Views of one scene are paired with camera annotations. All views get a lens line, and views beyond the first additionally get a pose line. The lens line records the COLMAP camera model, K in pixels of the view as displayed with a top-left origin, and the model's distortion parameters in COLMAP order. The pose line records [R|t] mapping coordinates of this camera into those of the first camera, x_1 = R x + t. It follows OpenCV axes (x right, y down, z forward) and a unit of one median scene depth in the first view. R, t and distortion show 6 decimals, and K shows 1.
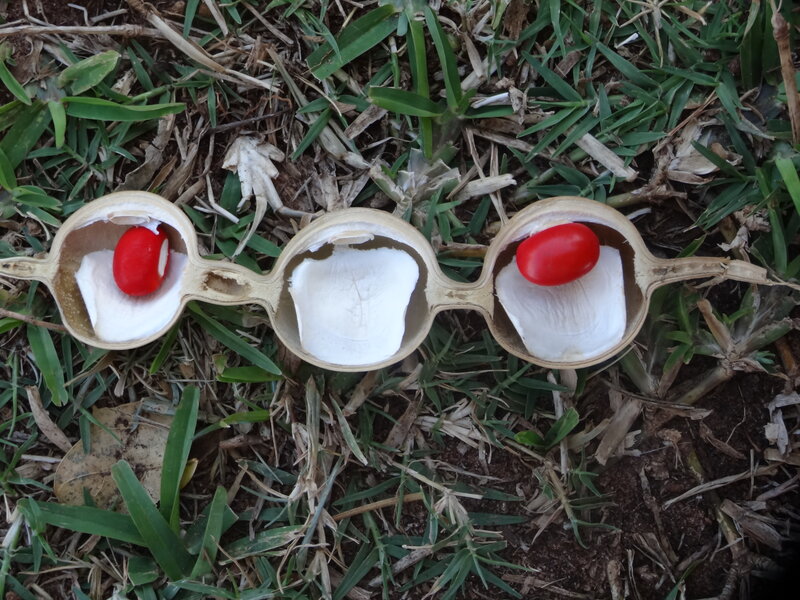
lens RADIAL K [[1682.9, 0, 400.4], [0, 1682.9, 303.7], [0, 0, 1]] dist [-0.100479, 0.000000]
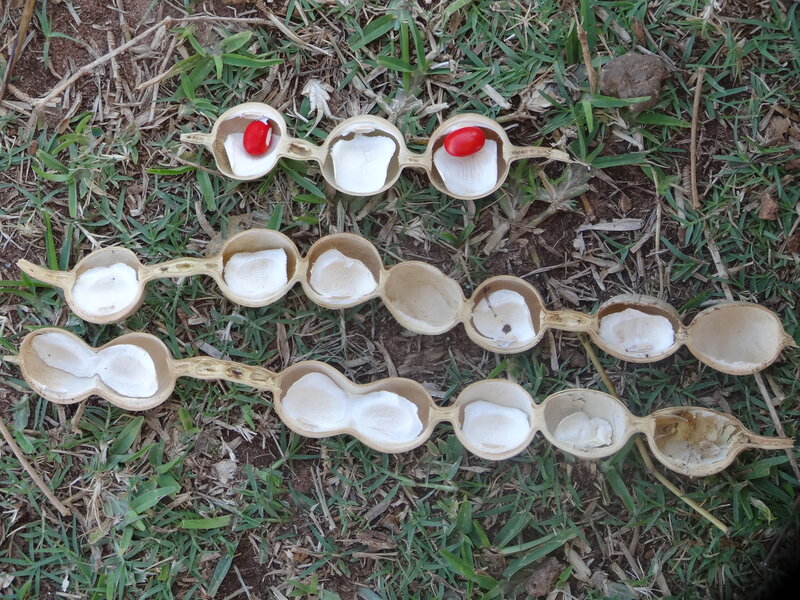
lens RADIAL K [[1682.9, 0, 399.4], [0, 1682.9, 302.0], [0, 0, 1]] dist [-0.100479, 0.000000]
pose [[0.997210, 0.053961, -0.051588, 0.122149], [-0.054231, 0.998521, -0.003853, 0.163255], [0.051303, 0.006640, 0.998661, -0.947991]]
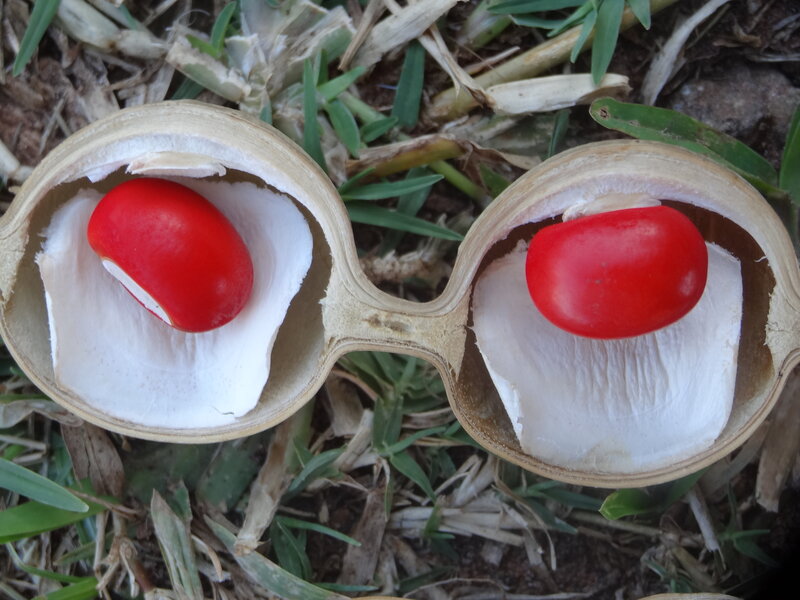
lens RADIAL K [[1682.9, 0, 400.8], [0, 1682.9, 293.1], [0, 0, 1]] dist [-0.100479, 0.000000]
pose [[0.967652, -0.251244, 0.022924, 0.018431], [0.250804, 0.967822, 0.020449, -0.004687], [-0.027324, -0.014038, 0.999528, 0.509485]]
